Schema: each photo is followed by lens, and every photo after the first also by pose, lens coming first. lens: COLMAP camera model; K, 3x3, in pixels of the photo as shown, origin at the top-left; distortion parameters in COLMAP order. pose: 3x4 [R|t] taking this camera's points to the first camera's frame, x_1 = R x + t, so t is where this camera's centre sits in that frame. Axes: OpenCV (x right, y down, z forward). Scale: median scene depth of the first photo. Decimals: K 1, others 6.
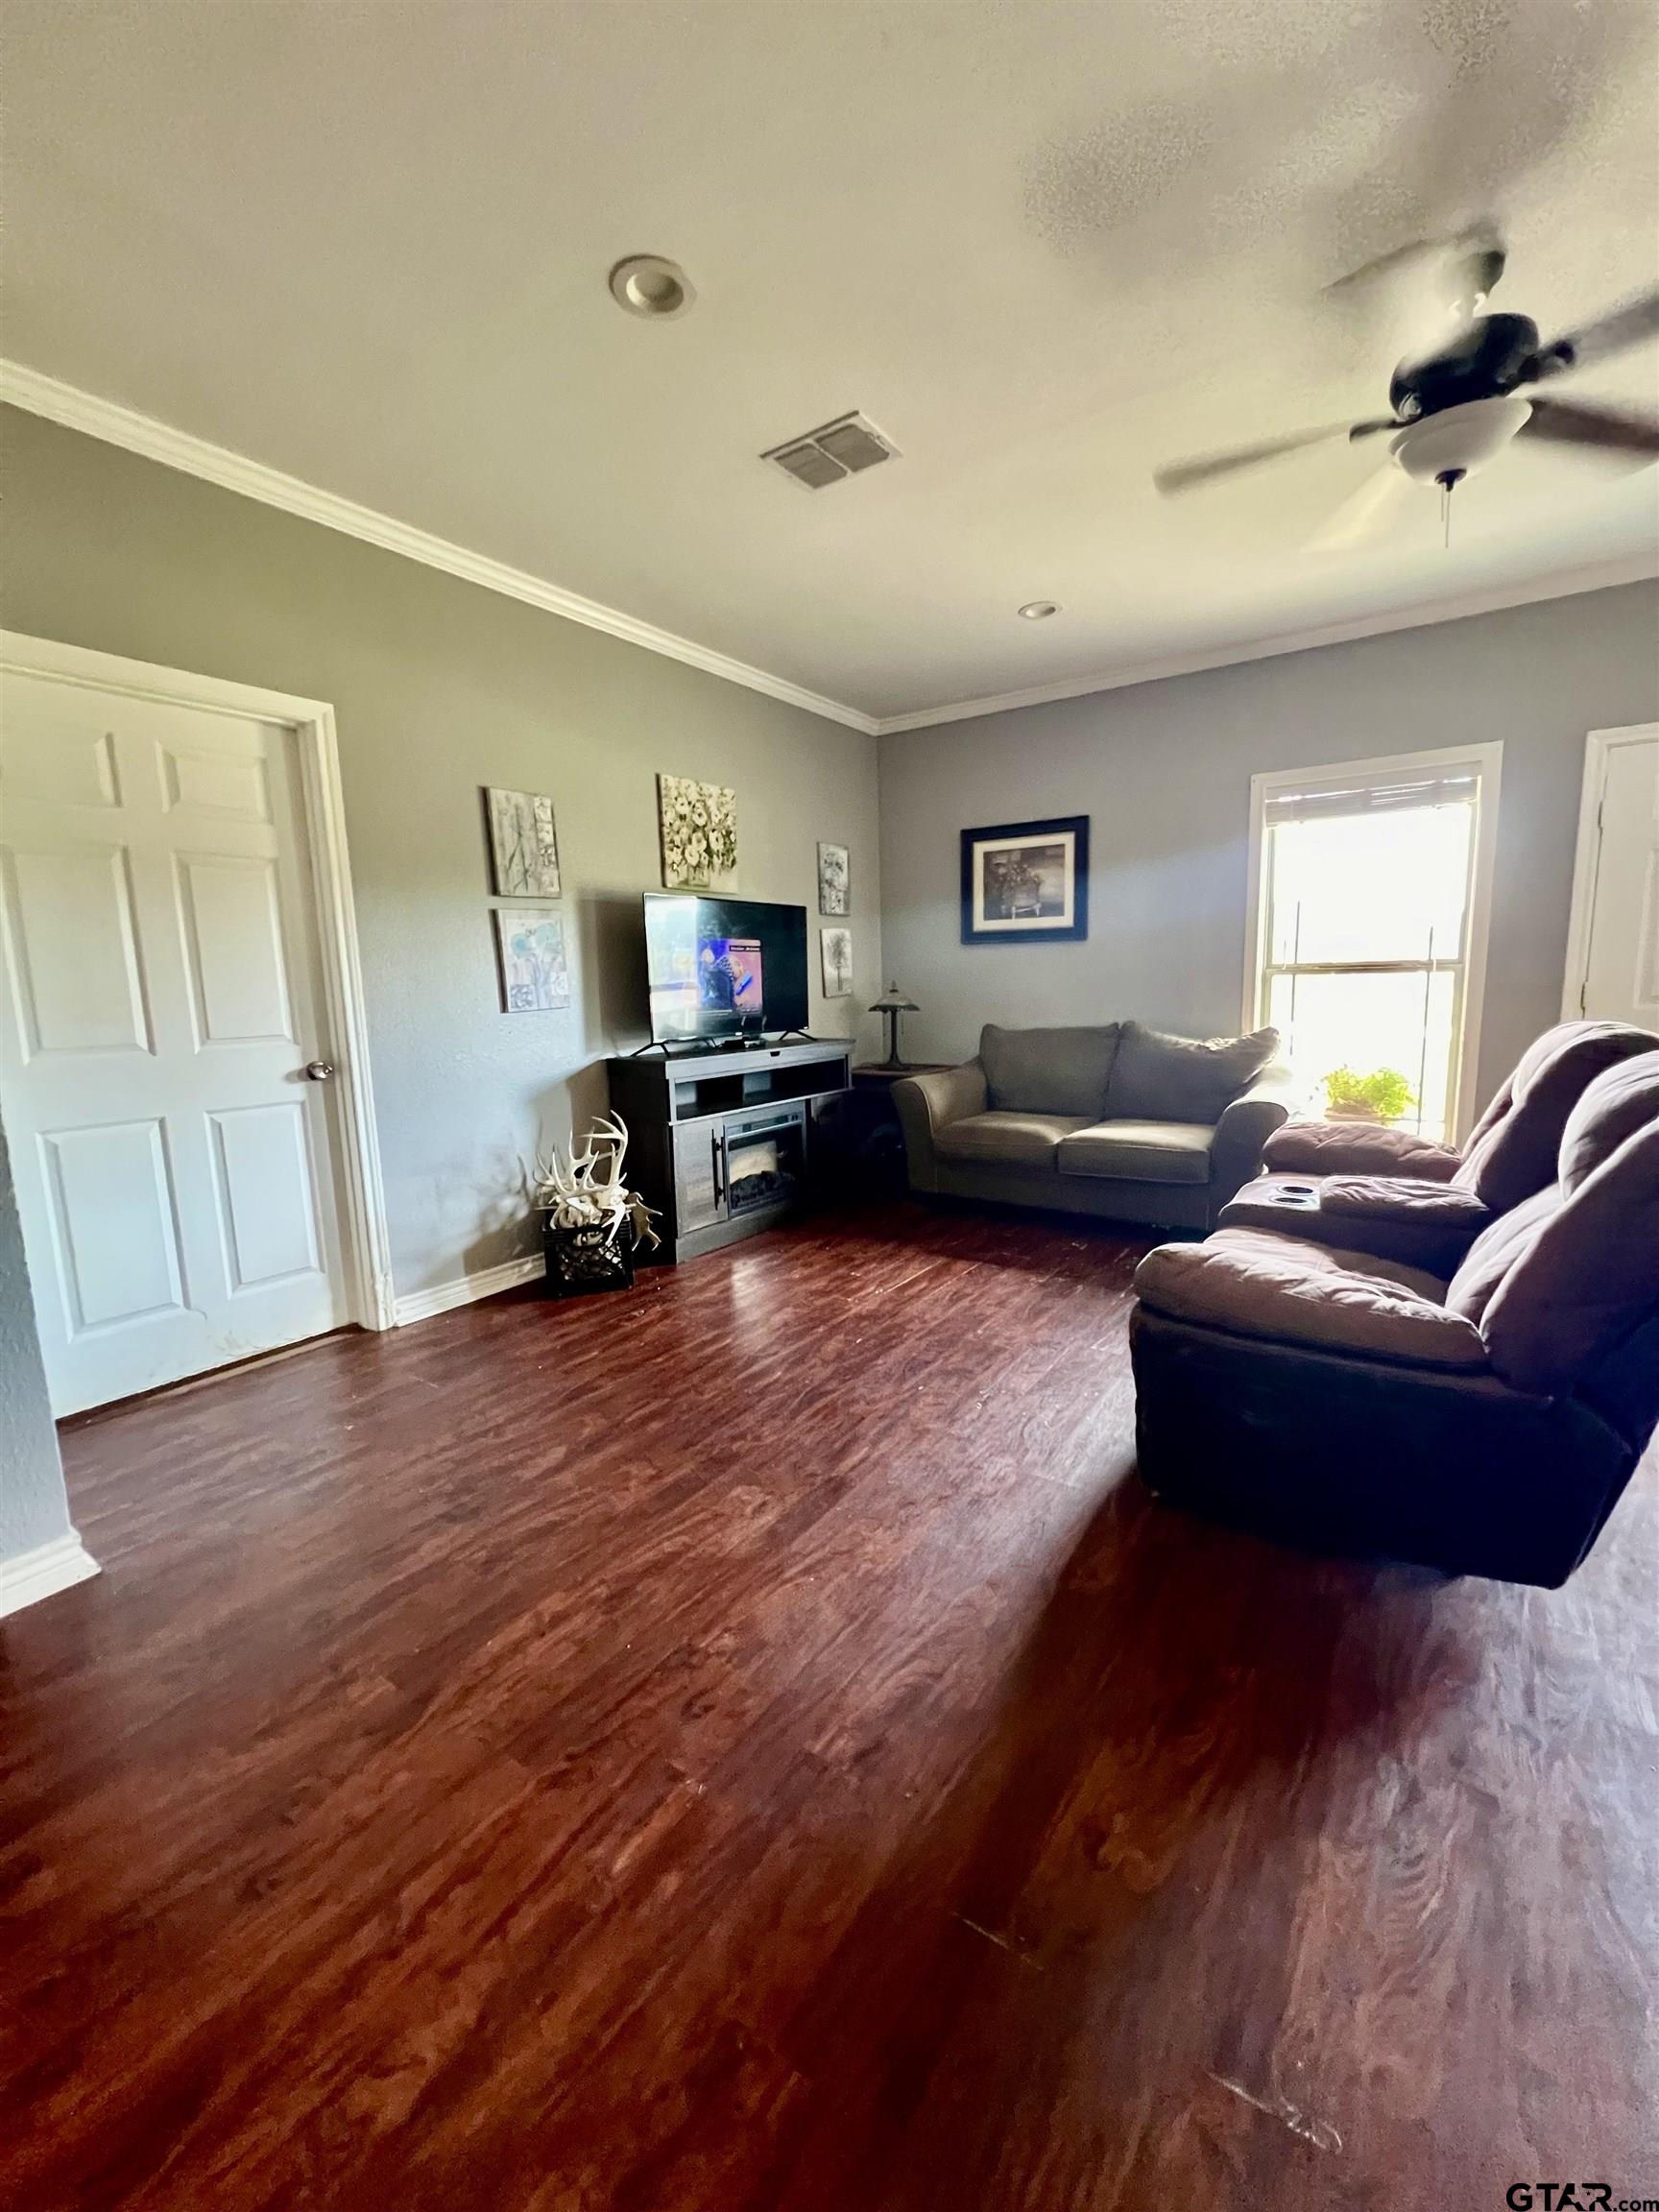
lens RADIAL K [[887.0, 0, 834.2], [0, 887.0, 1106.0], [0, 0, 1]] dist [-0.002878, 0.000604]
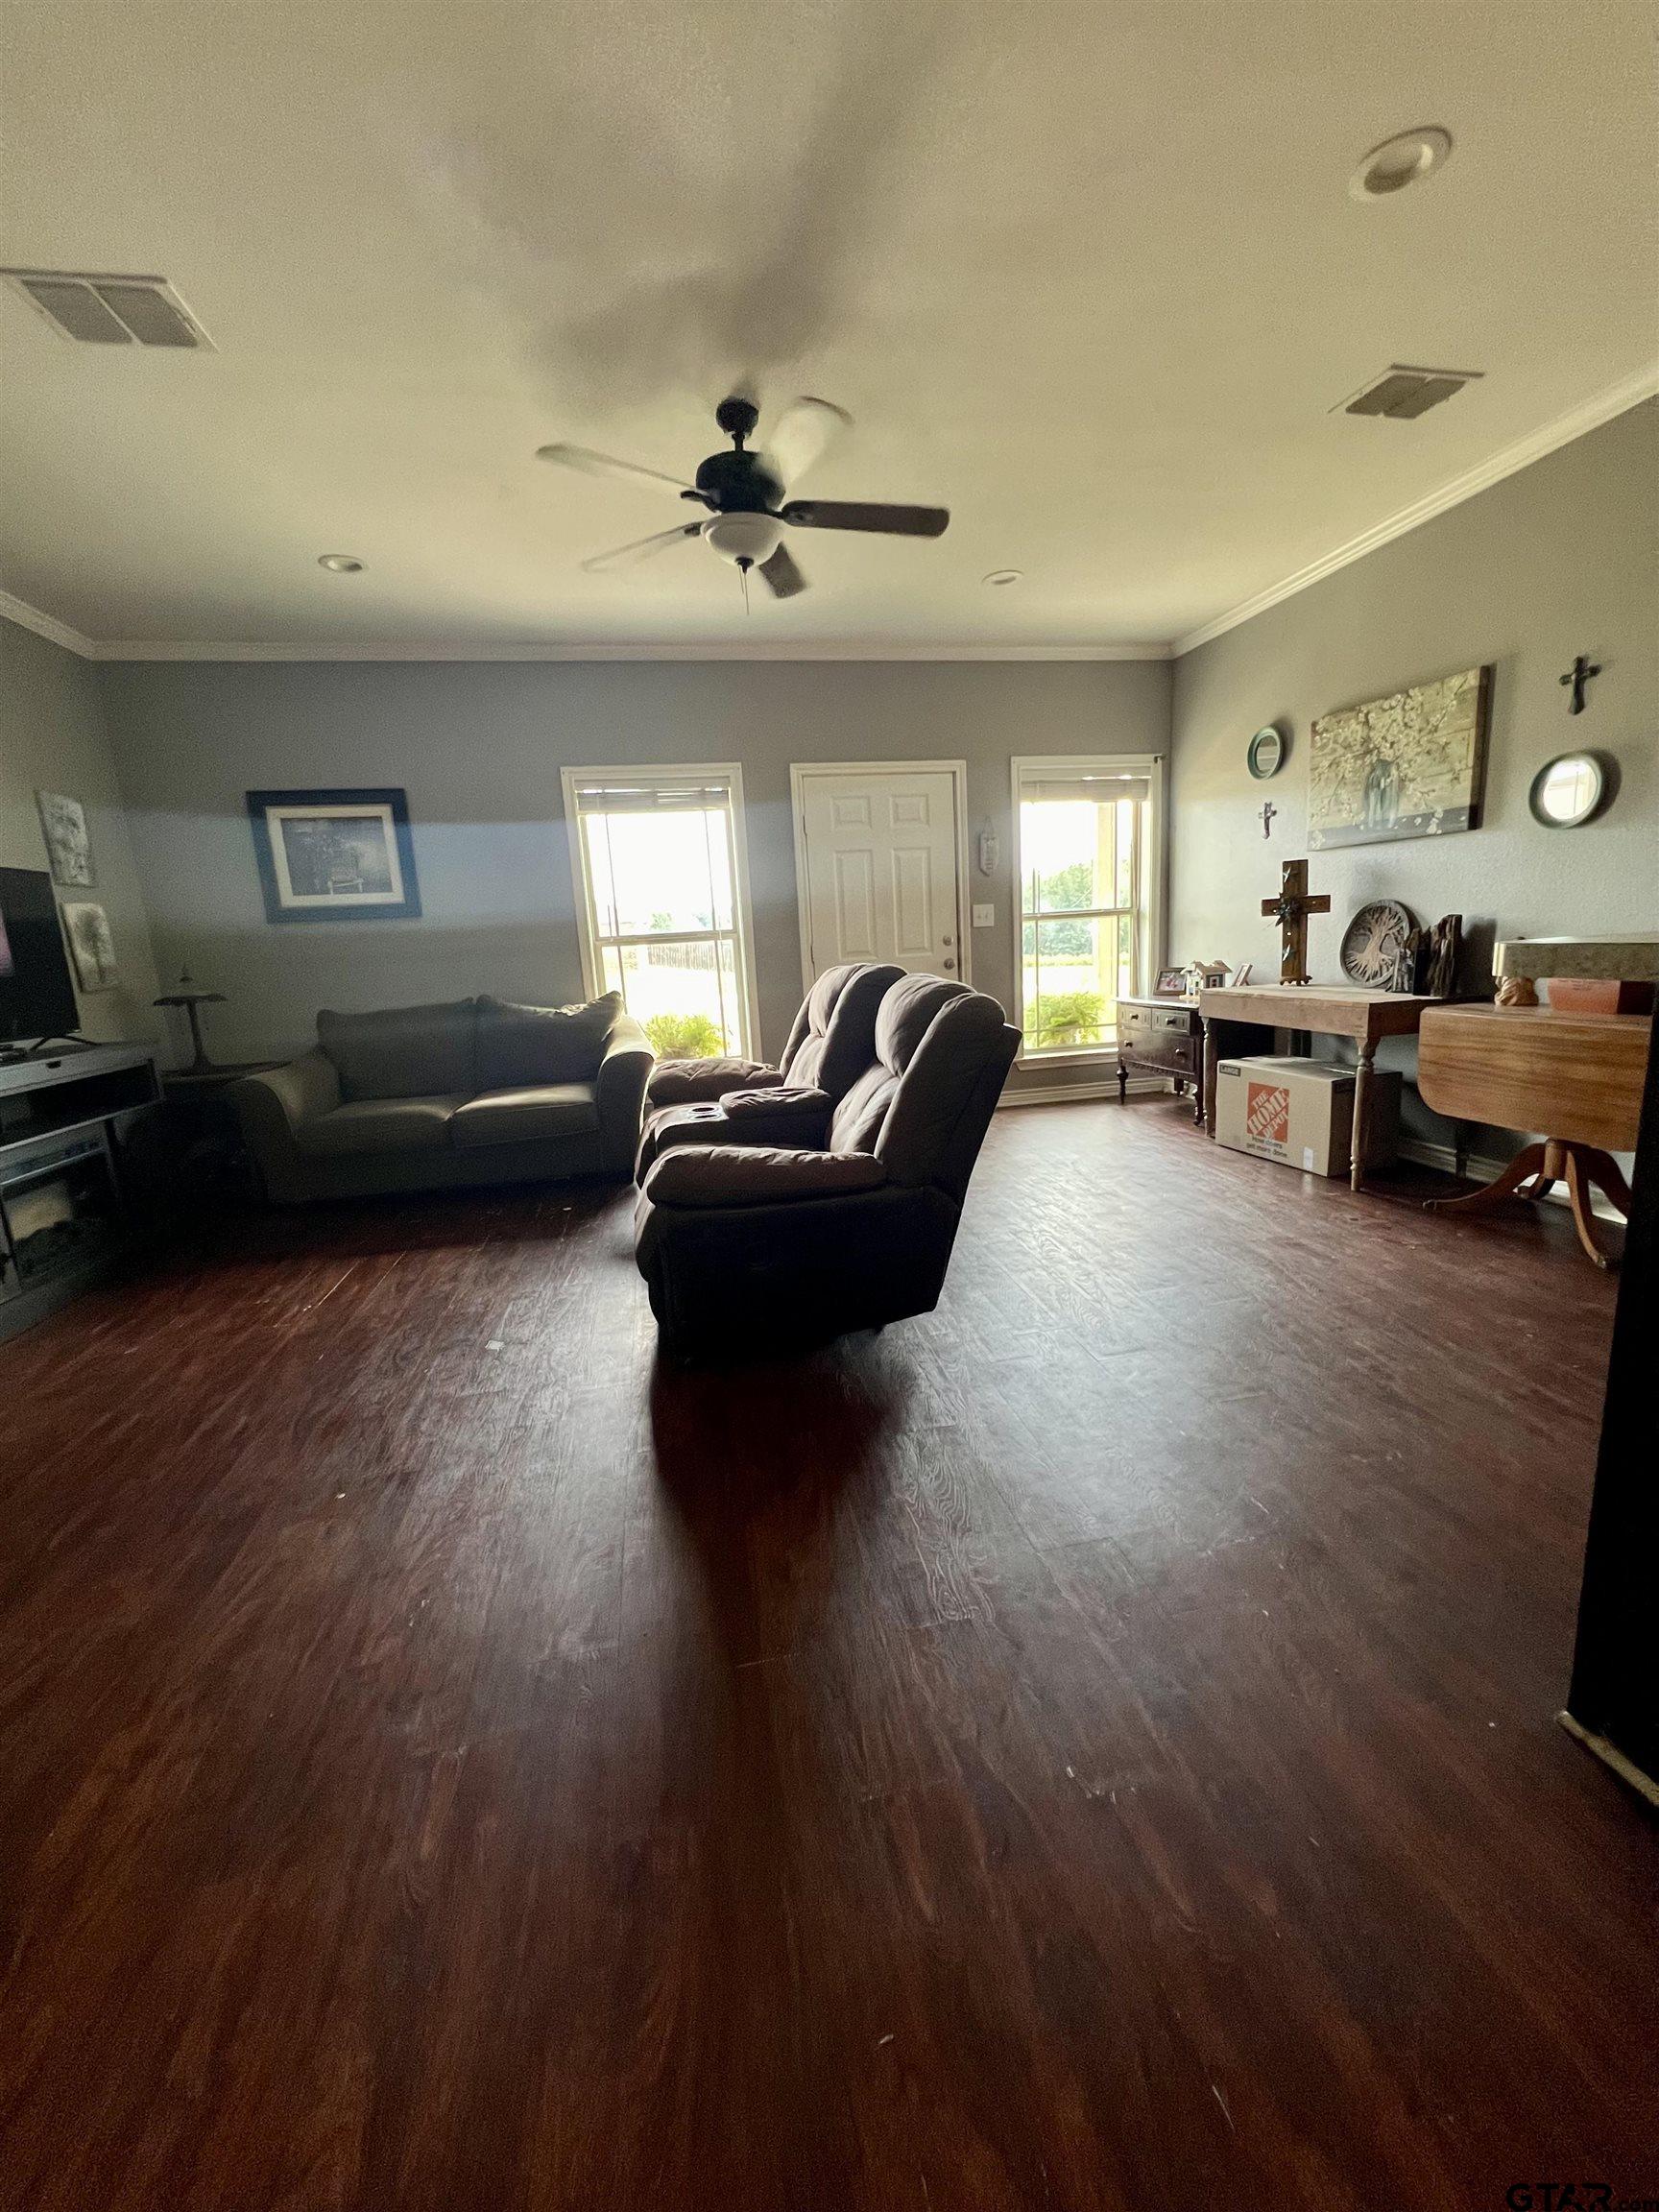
lens RADIAL K [[887.0, 0, 834.2], [0, 887.0, 1106.0], [0, 0, 1]] dist [-0.002878, 0.000604]
pose [[0.692751, -0.151021, 0.705187, -0.164990], [0.142143, 0.987239, 0.071788, 0.019193], [-0.707030, 0.050506, 0.705378, -0.008268]]
